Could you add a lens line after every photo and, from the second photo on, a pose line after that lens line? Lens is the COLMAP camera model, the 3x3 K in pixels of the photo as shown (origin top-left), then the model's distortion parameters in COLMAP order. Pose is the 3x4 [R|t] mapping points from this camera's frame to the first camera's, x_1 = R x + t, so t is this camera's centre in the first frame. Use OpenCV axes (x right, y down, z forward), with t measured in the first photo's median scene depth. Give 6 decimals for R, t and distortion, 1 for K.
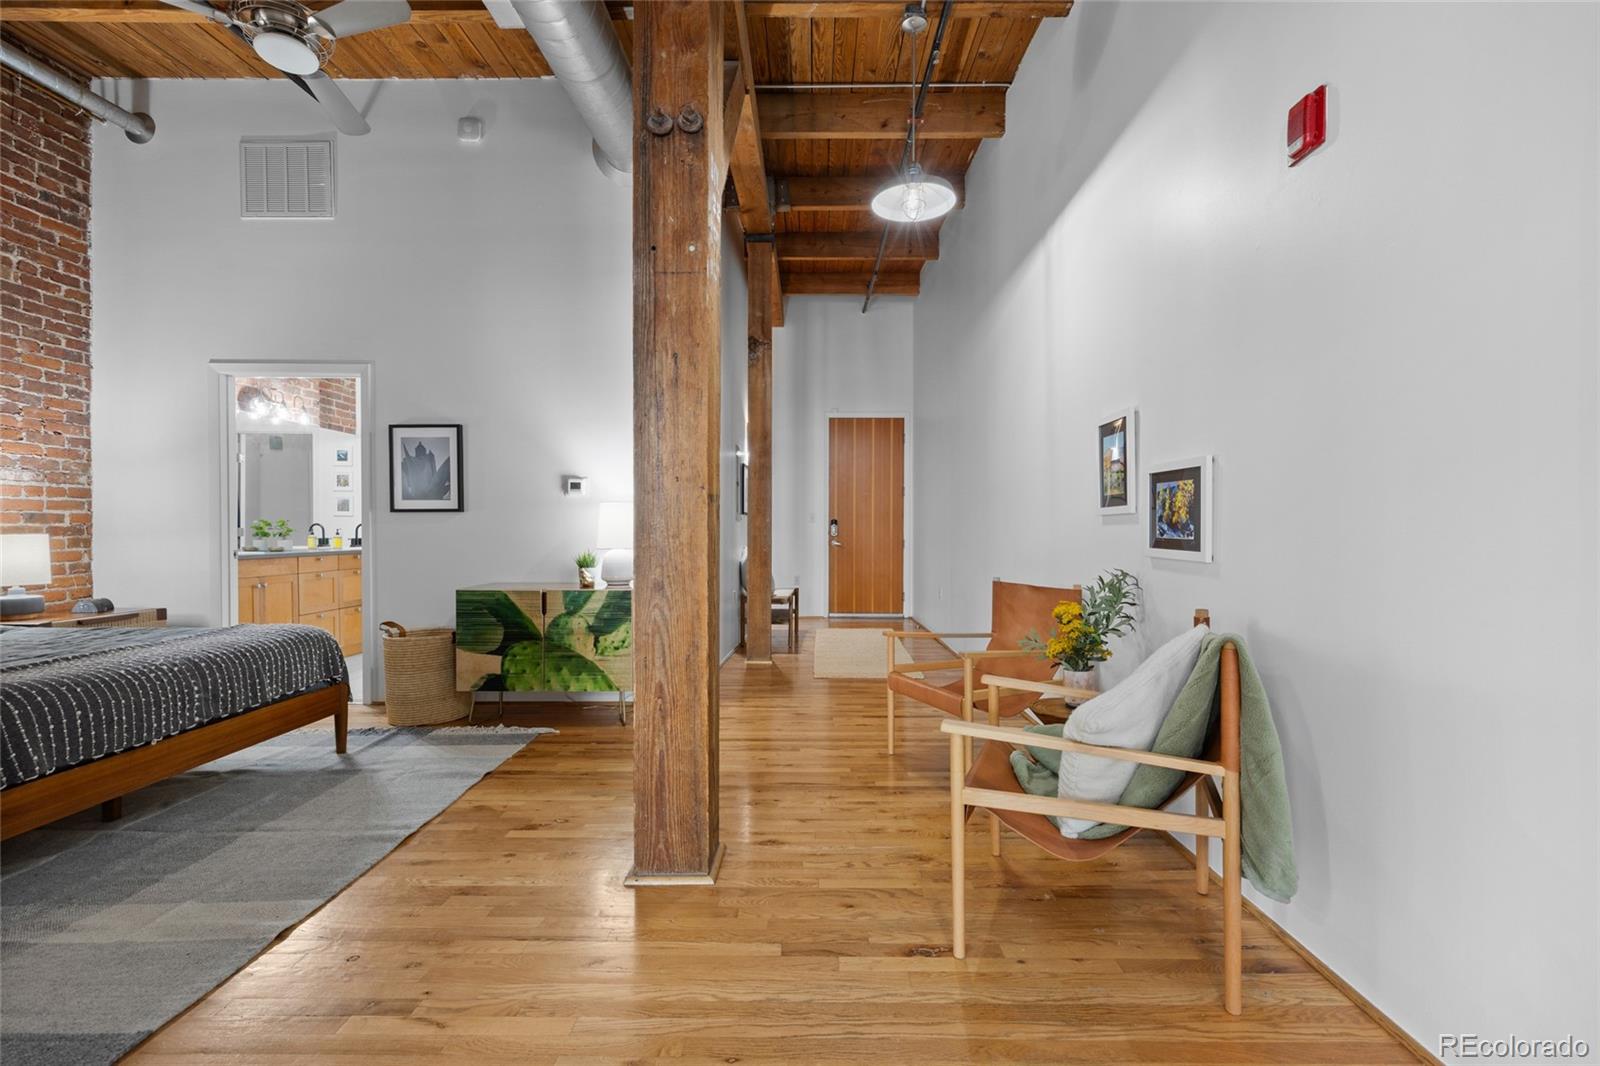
lens RADIAL K [[725.0, 0, 816.3], [0, 725.0, 539.5], [0, 0, 1]] dist [-0.000205, 0.005849]
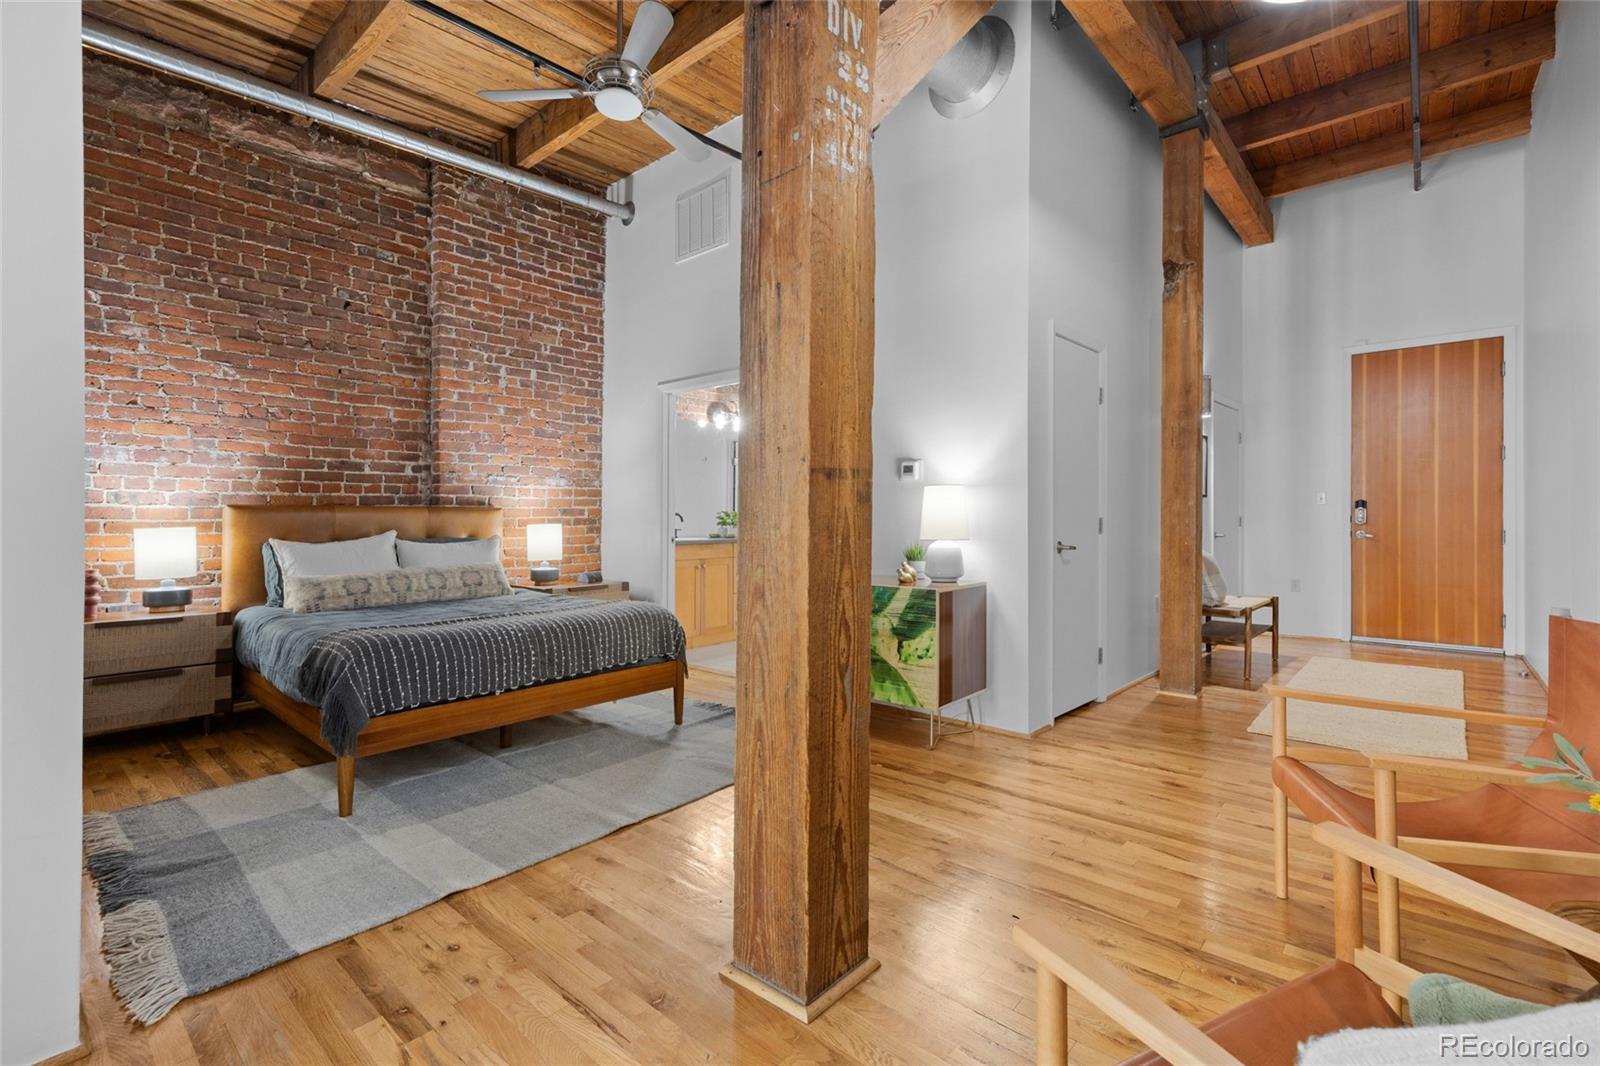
lens RADIAL K [[725.0, 0, 799.6], [0, 725.0, 517.6], [0, 0, 1]] dist [-0.000205, 0.005849]
pose [[0.746891, -0.006835, -0.664911, 0.185769], [-0.001914, 0.999921, -0.012428, -0.002798], [0.664943, 0.010555, 0.746819, 0.267789]]
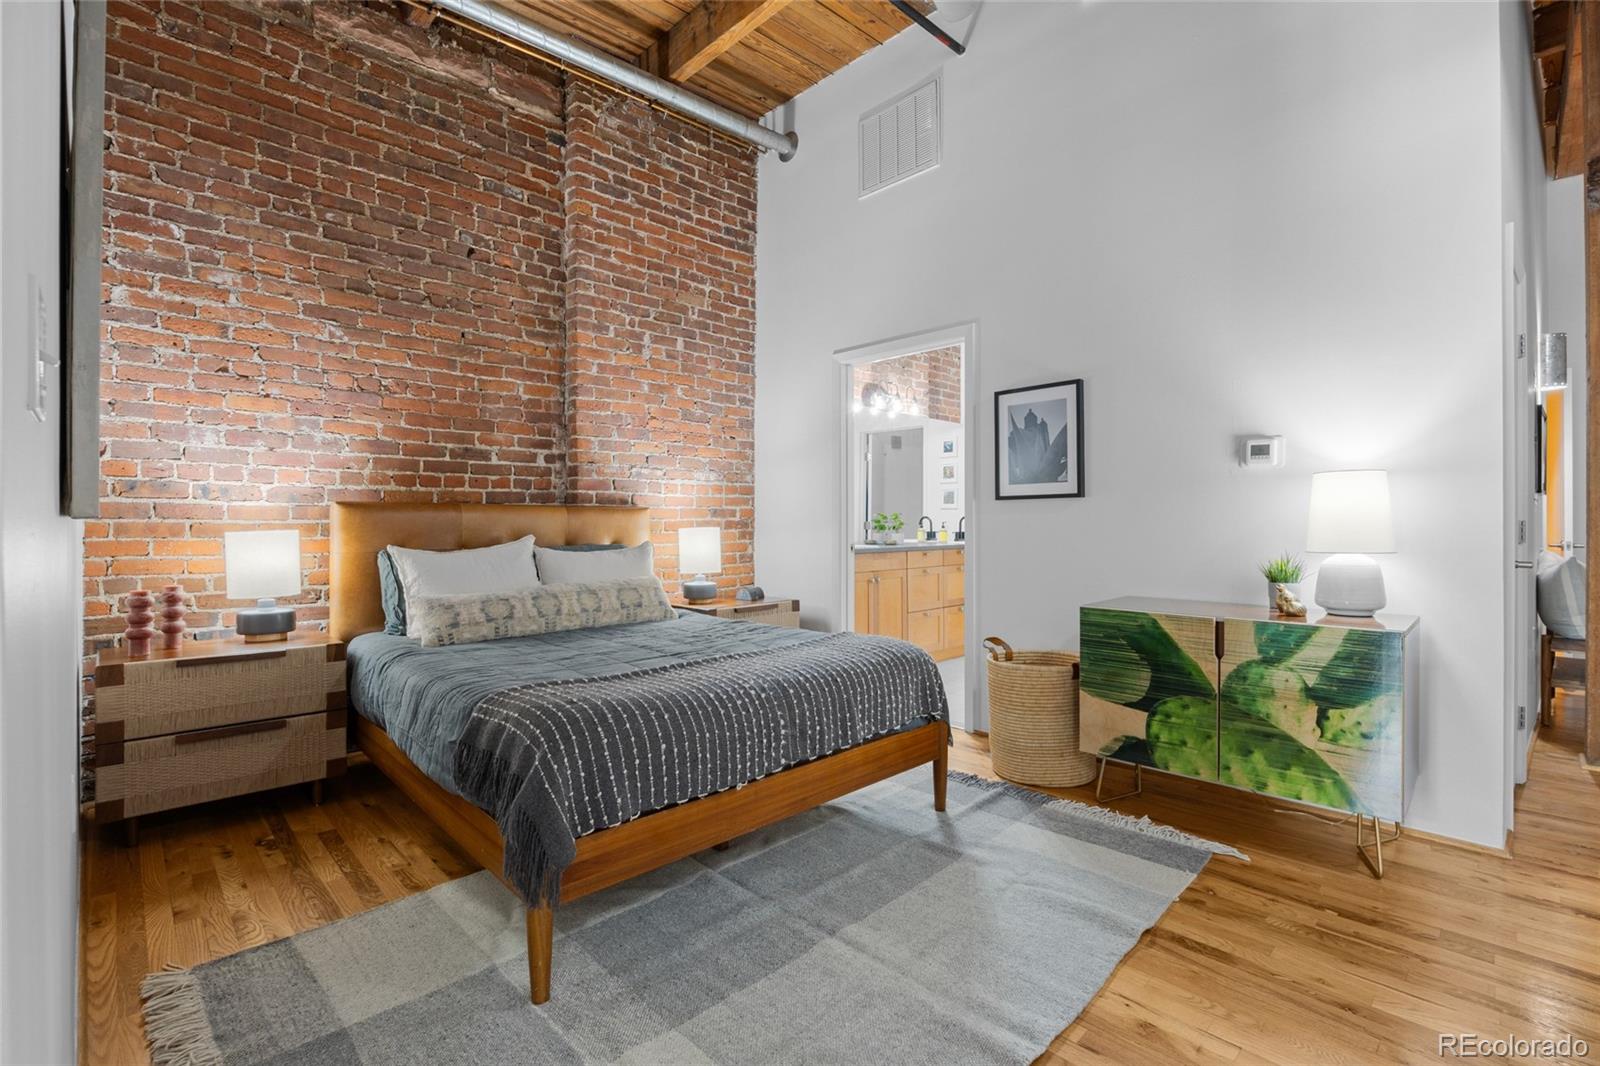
lens RADIAL K [[725.0, 0, 786.7], [0, 725.0, 522.2], [0, 0, 1]] dist [-0.000205, 0.005849]
pose [[0.692890, -0.003077, -0.721037, -0.183367], [-0.004545, 0.999952, -0.008634, -0.005535], [0.721029, 0.009259, 0.692843, 0.301385]]
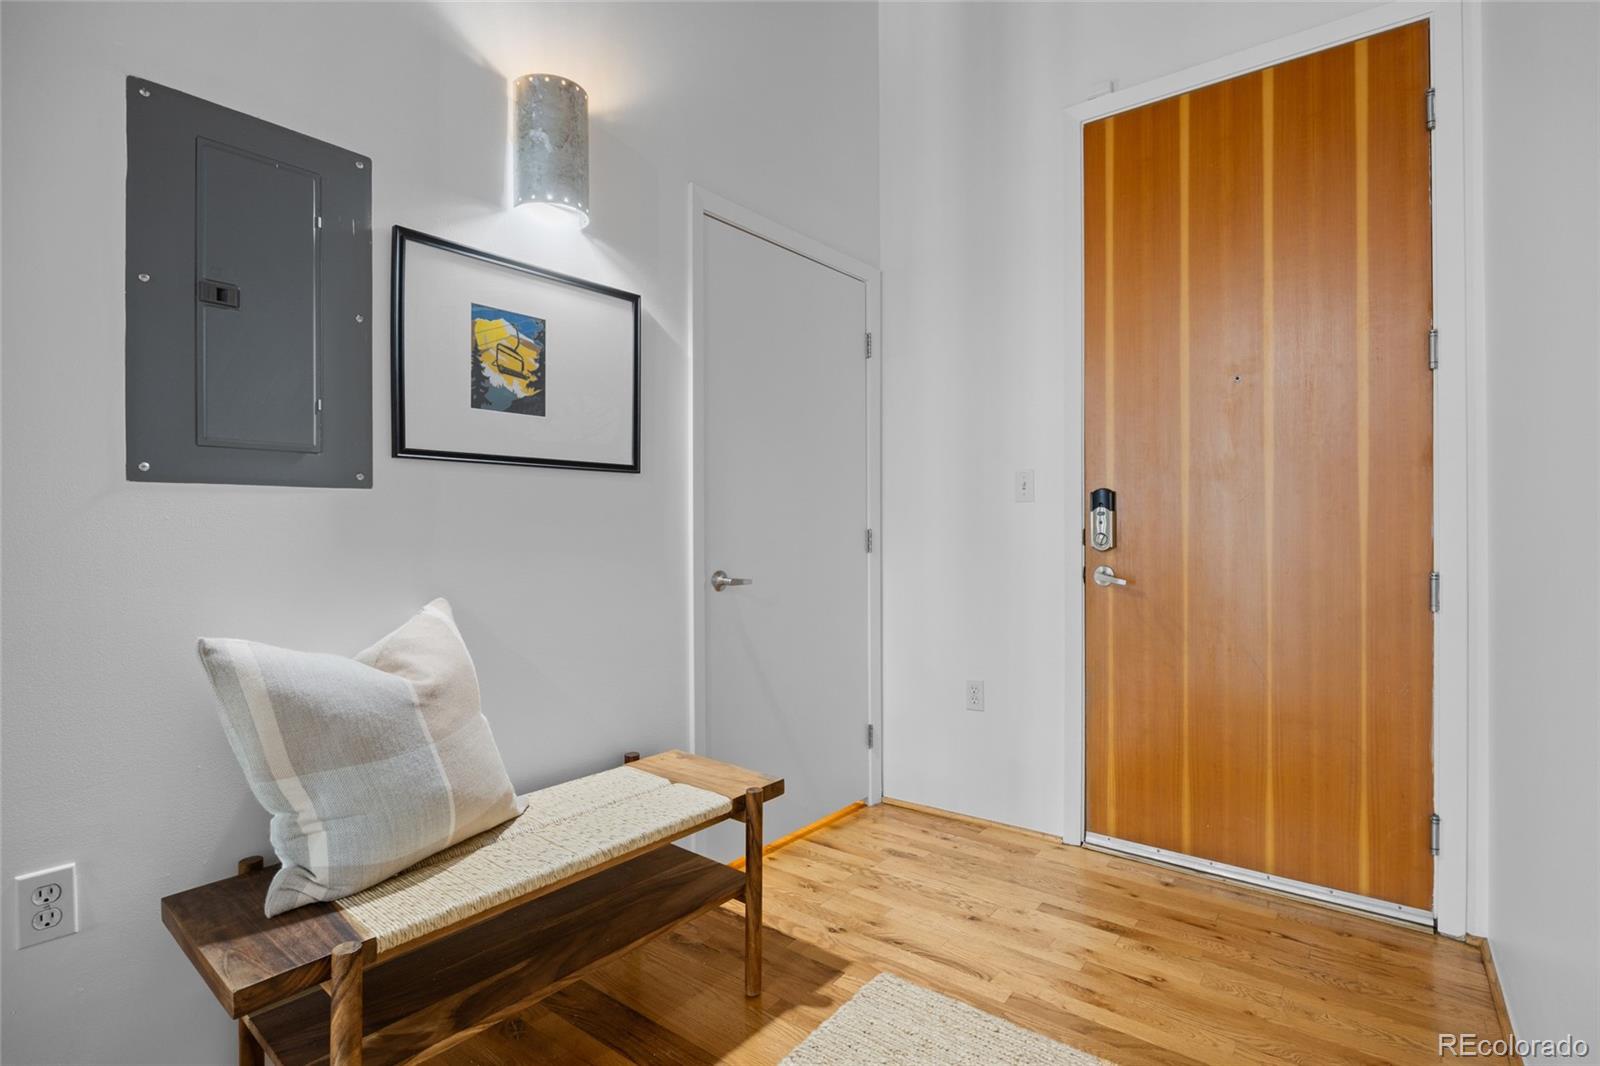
lens RADIAL K [[772.5, 0, 801.3], [0, 772.5, 523.1], [0, 0, 1]] dist [-0.006282, -0.000252]
pose [[0.788958, -0.009272, -0.614377, 0.246867], [-0.004834, 0.999762, -0.021295, -0.018083], [0.614428, 0.019771, 0.788725, 1.532753]]
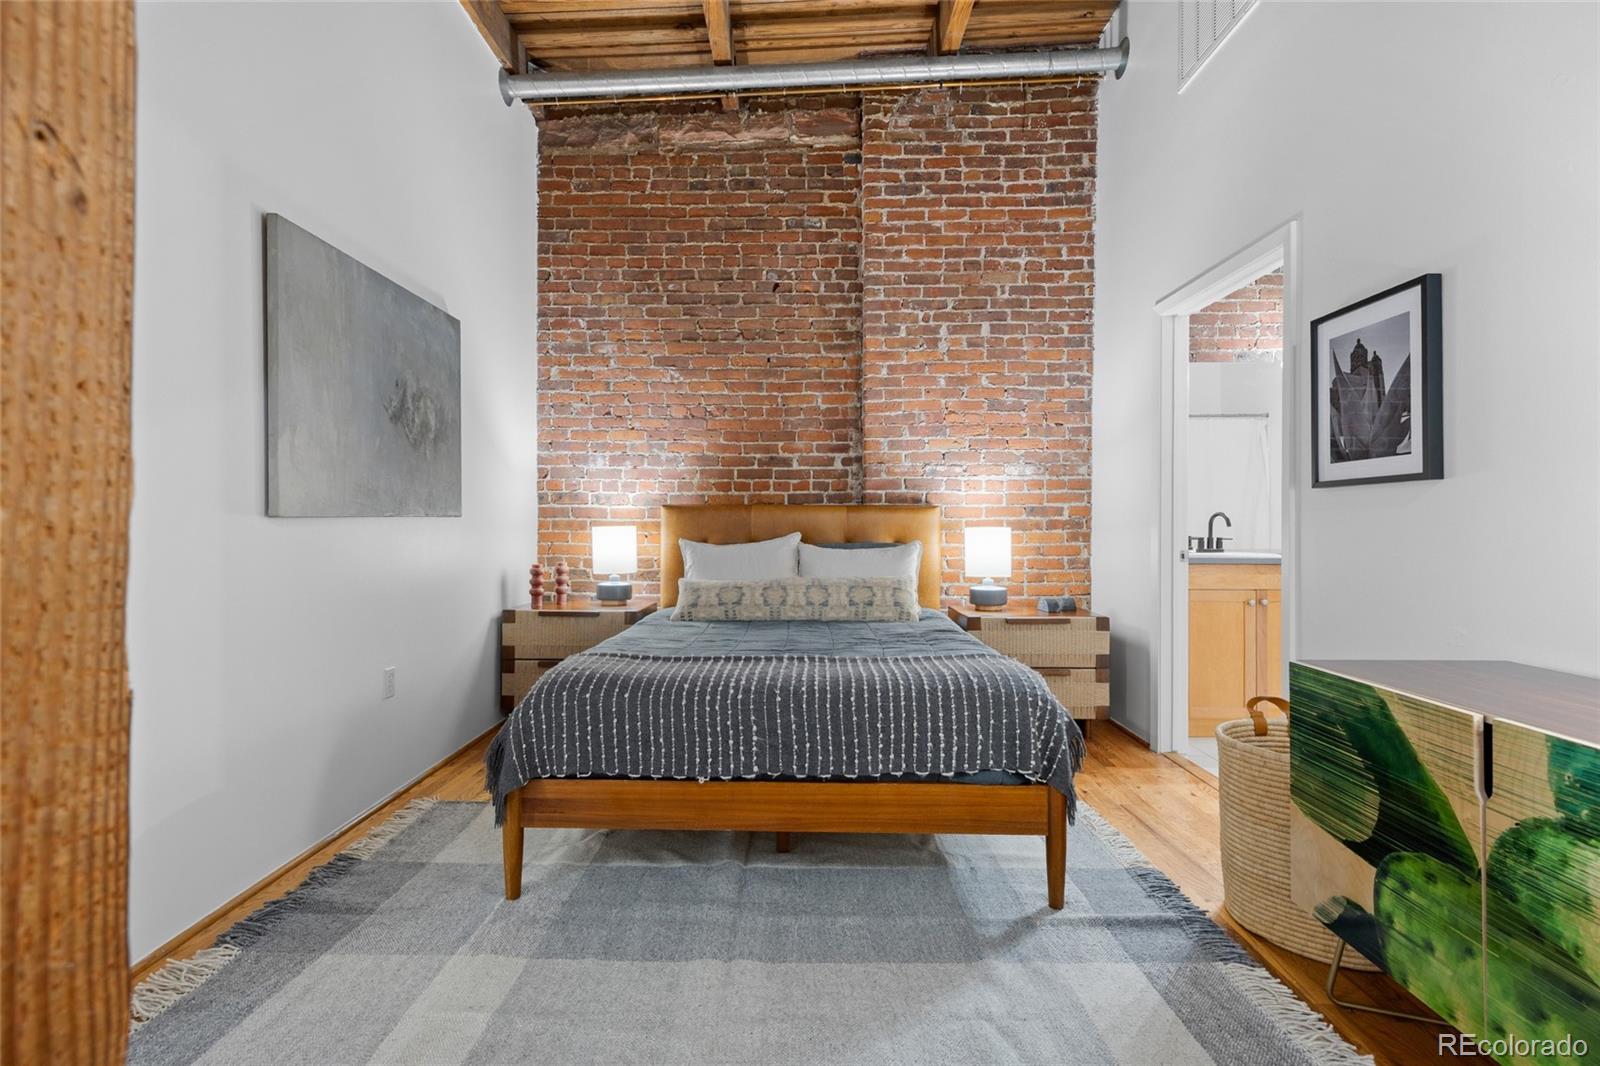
lens RADIAL K [[725.0, 0, 790.4], [0, 725.0, 525.2], [0, 0, 1]] dist [-0.000205, 0.005849]
pose [[-0.025566, 0.001970, -0.999671, -0.060755], [-0.014135, 0.999897, 0.002332, -0.007900], [0.999573, 0.014190, -0.025536, 0.710972]]
